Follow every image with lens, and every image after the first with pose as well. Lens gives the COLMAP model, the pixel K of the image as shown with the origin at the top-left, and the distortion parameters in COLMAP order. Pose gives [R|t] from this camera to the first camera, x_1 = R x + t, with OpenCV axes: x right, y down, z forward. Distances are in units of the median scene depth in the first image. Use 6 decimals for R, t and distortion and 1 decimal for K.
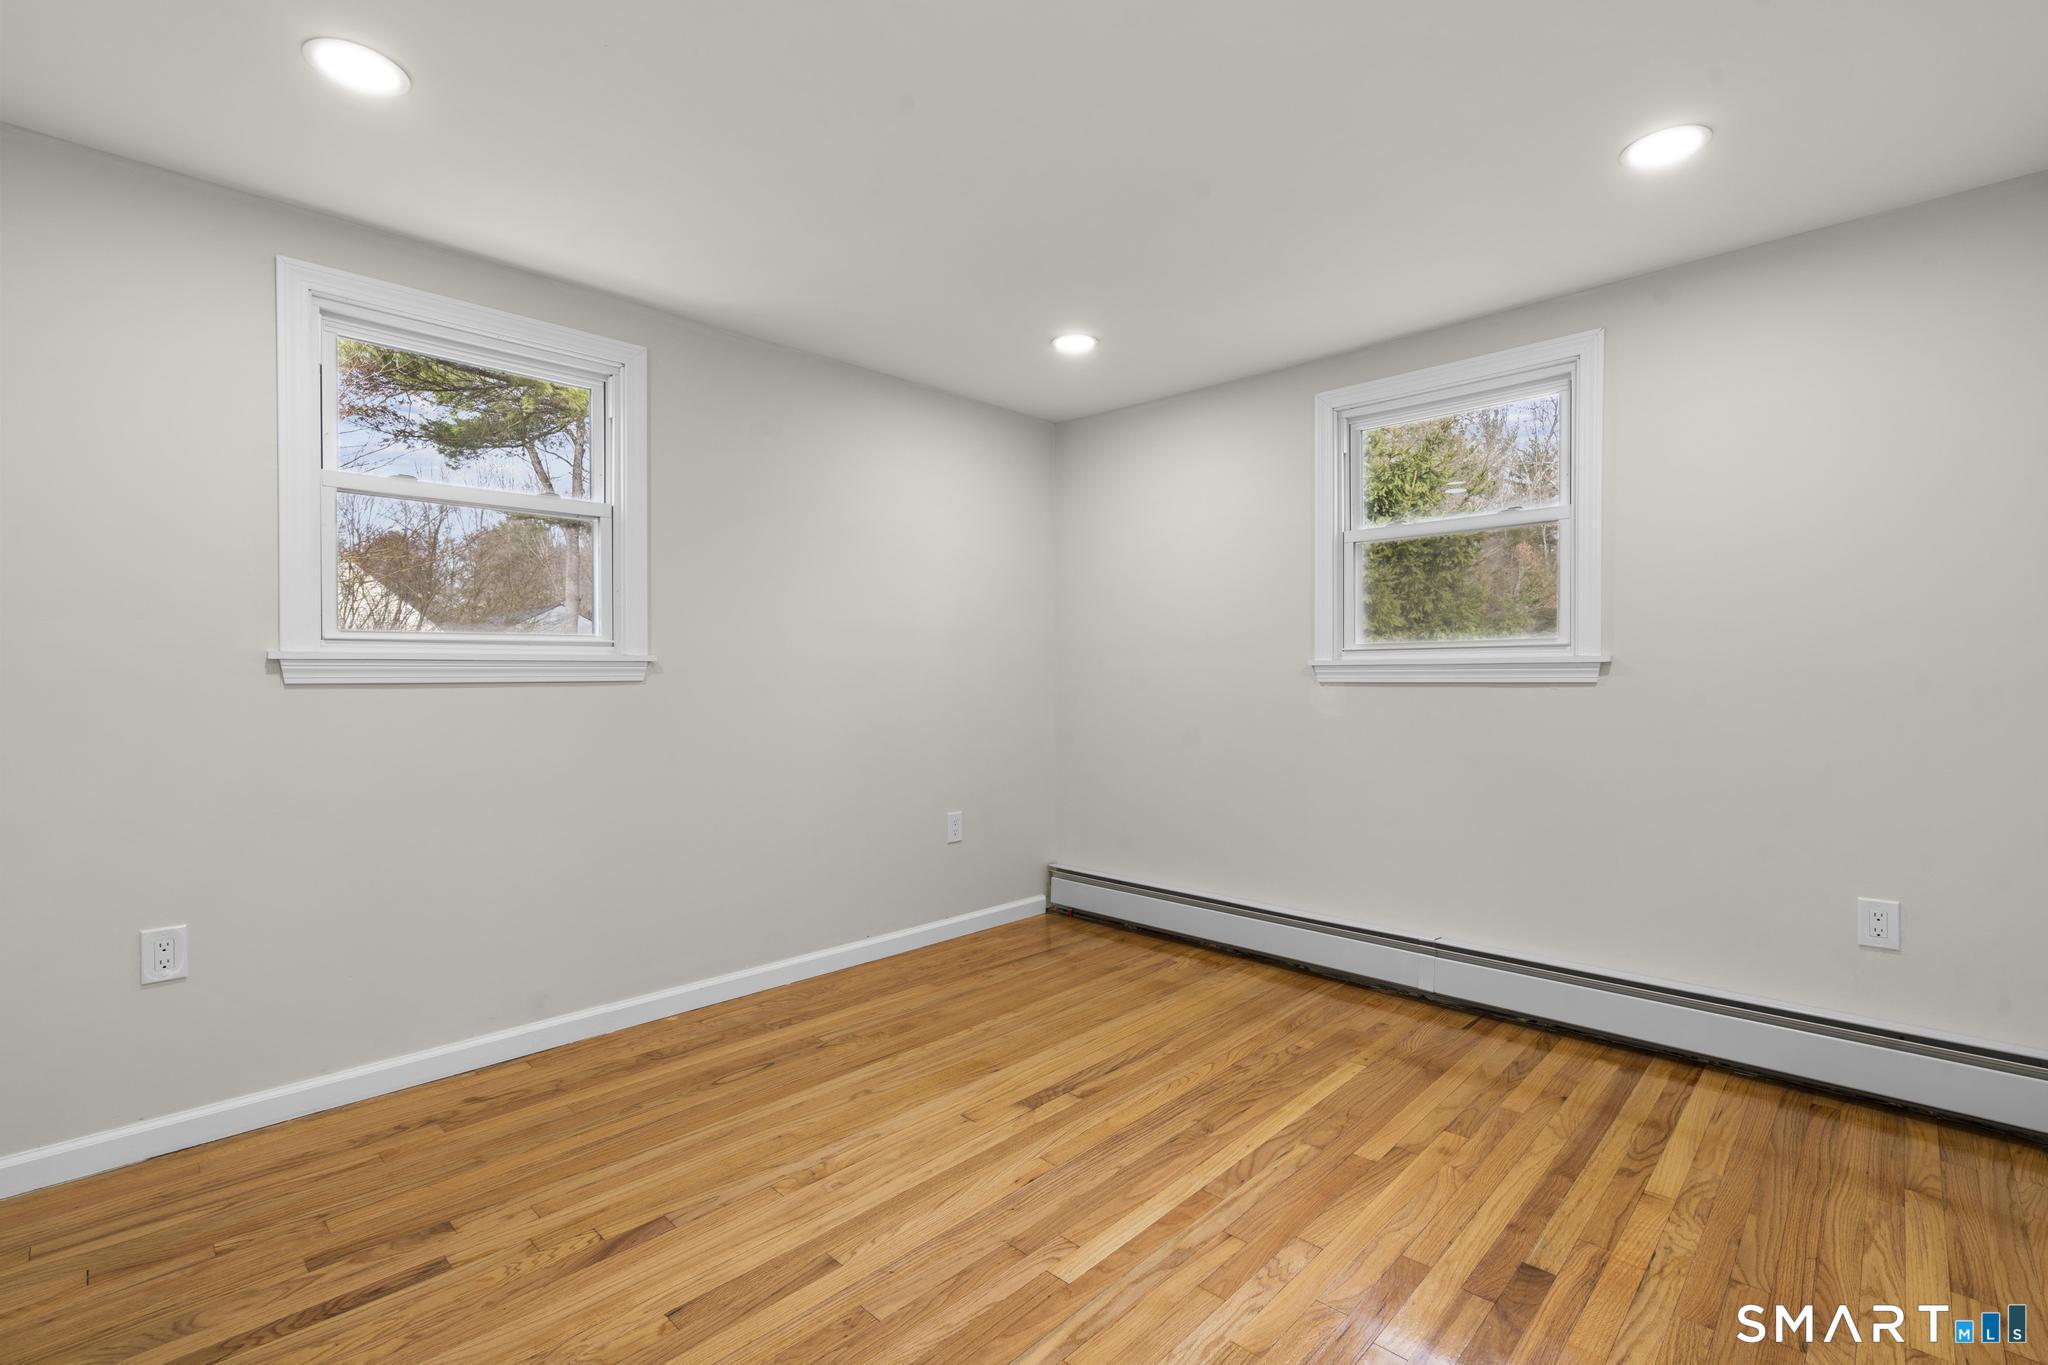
lens RADIAL K [[916.3, 0, 1022.8], [0, 916.3, 671.8], [0, 0, 1]] dist [-0.008218, 0.003716]
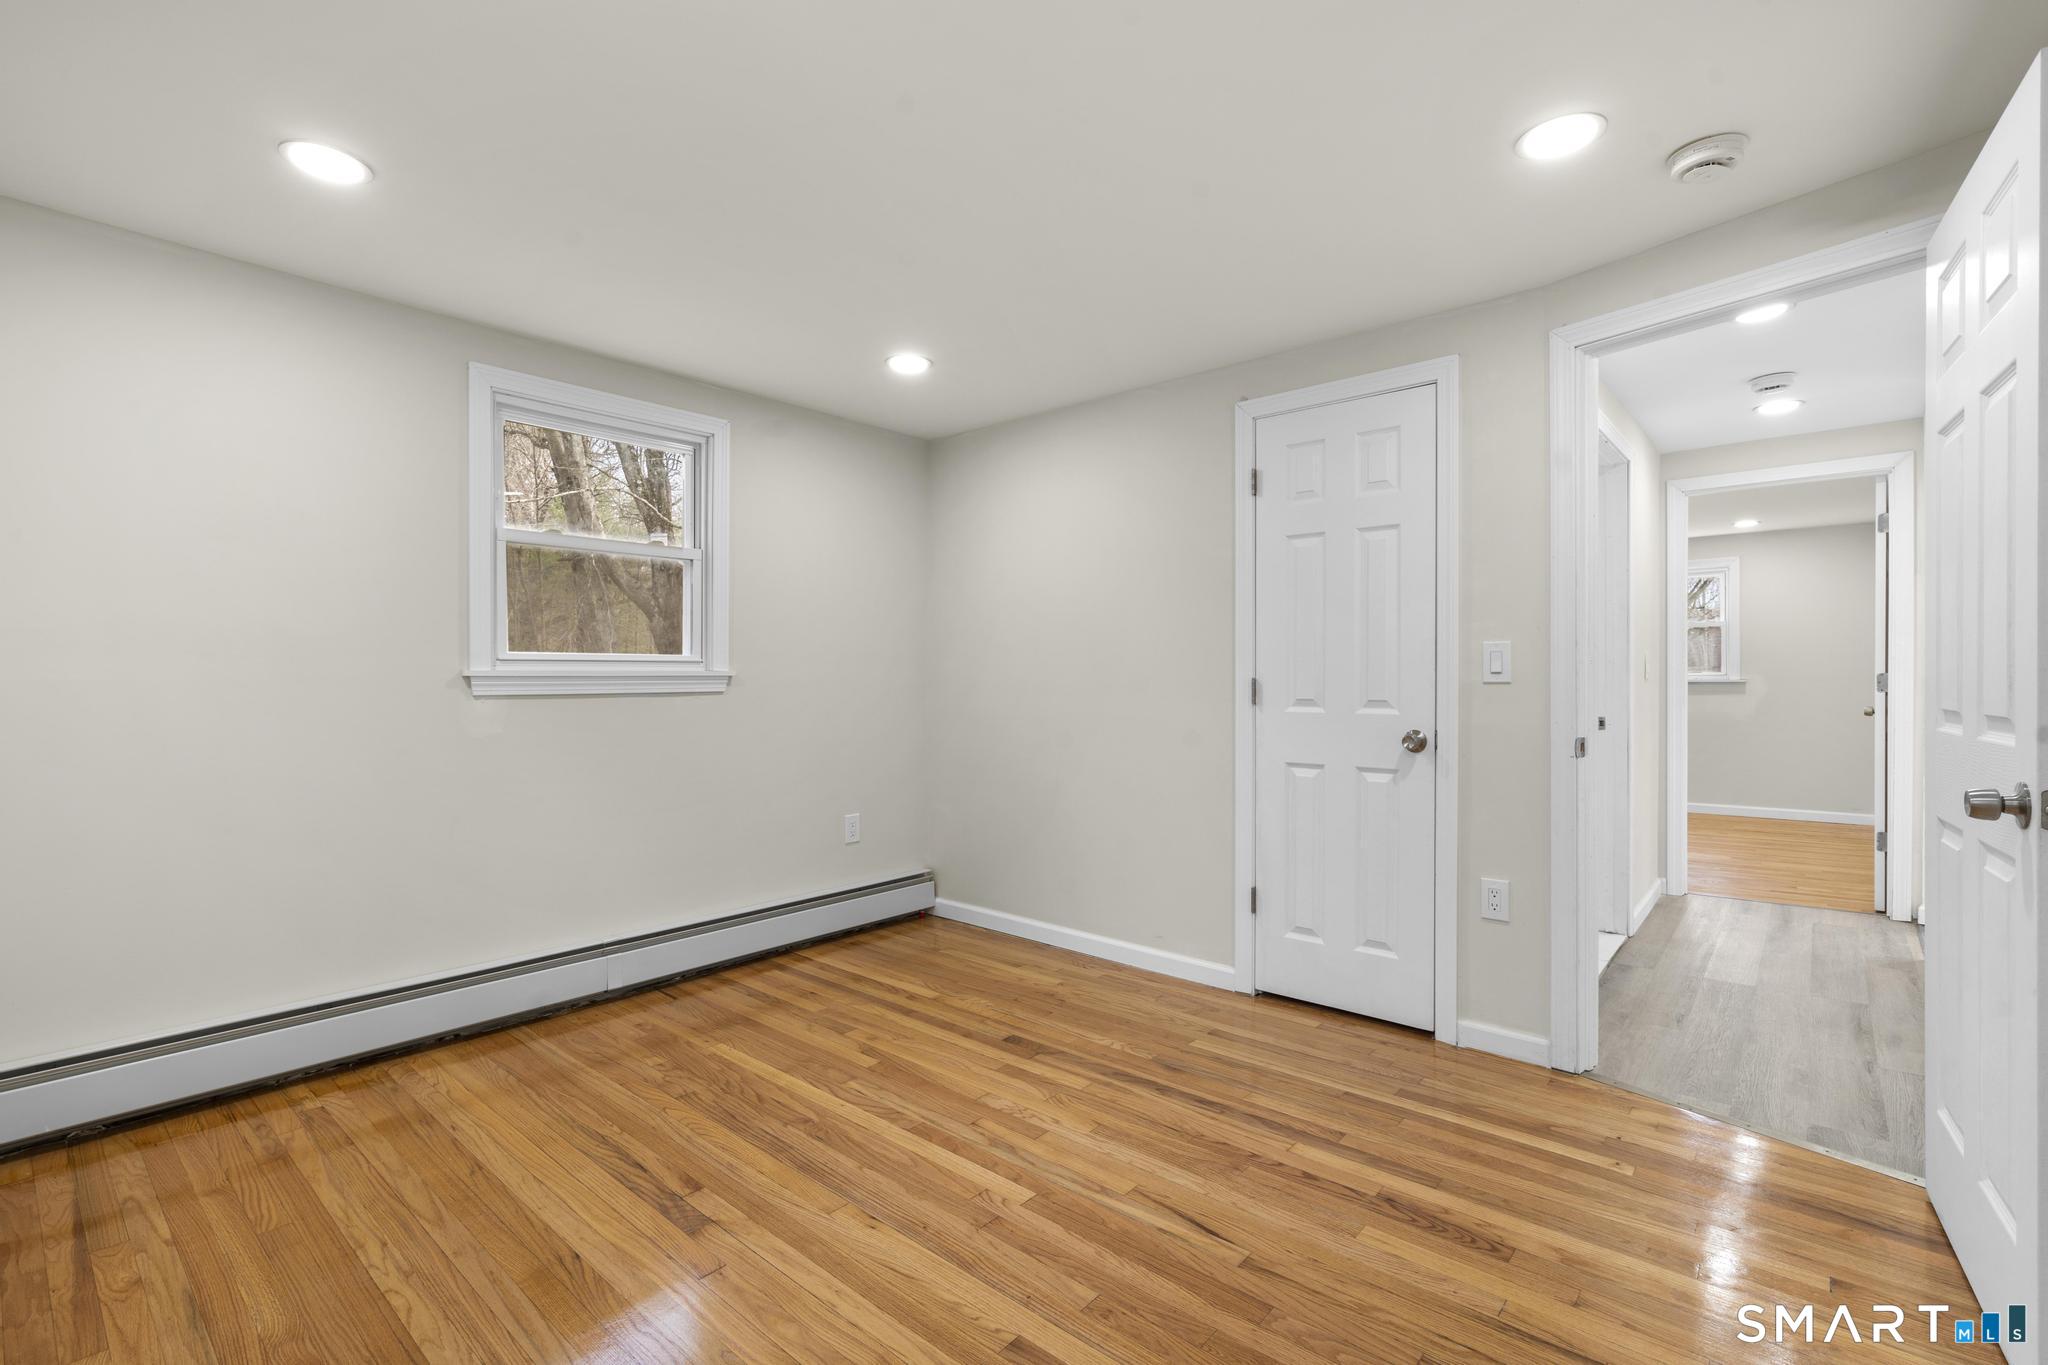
lens RADIAL K [[916.3, 0, 1019.5], [0, 916.3, 668.2], [0, 0, 1]] dist [-0.008218, 0.003716]
pose [[-0.050269, 0.016658, 0.998597, -0.800575], [0.000457, 0.999861, -0.016656, 0.000578], [-0.998736, -0.000381, -0.050269, 0.750220]]
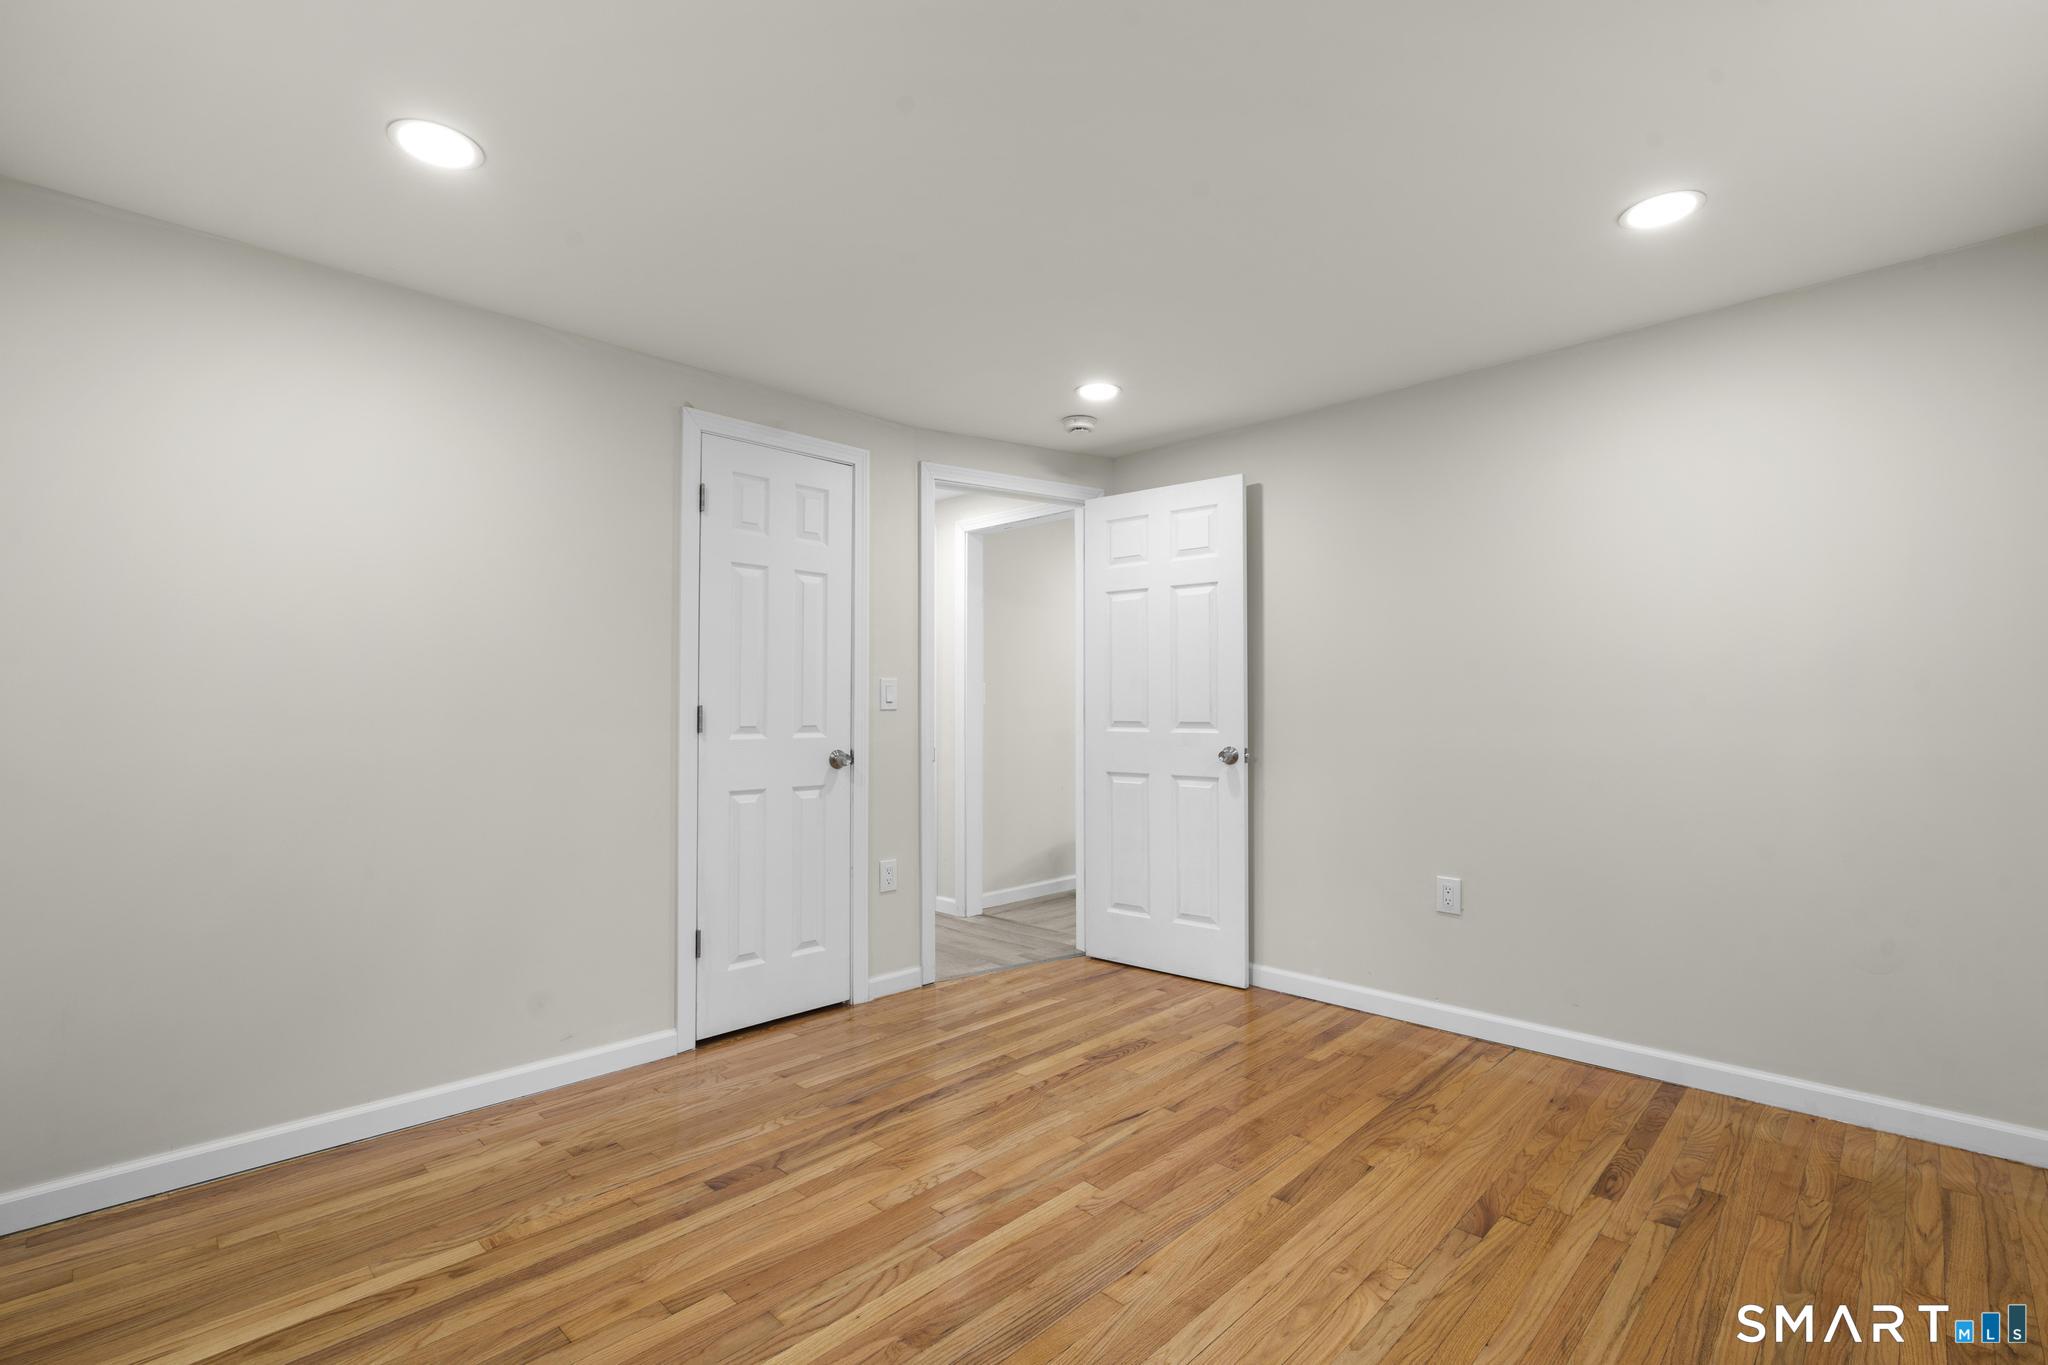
lens RADIAL K [[916.3, 0, 1019.6], [0, 916.3, 670.2], [0, 0, 1]] dist [-0.008218, 0.003716]
pose [[-0.999943, 0.006741, 0.008227, 0.087895], [0.006368, 0.998988, -0.044528, 0.003417], [-0.008519, -0.044473, -0.998974, 1.609578]]
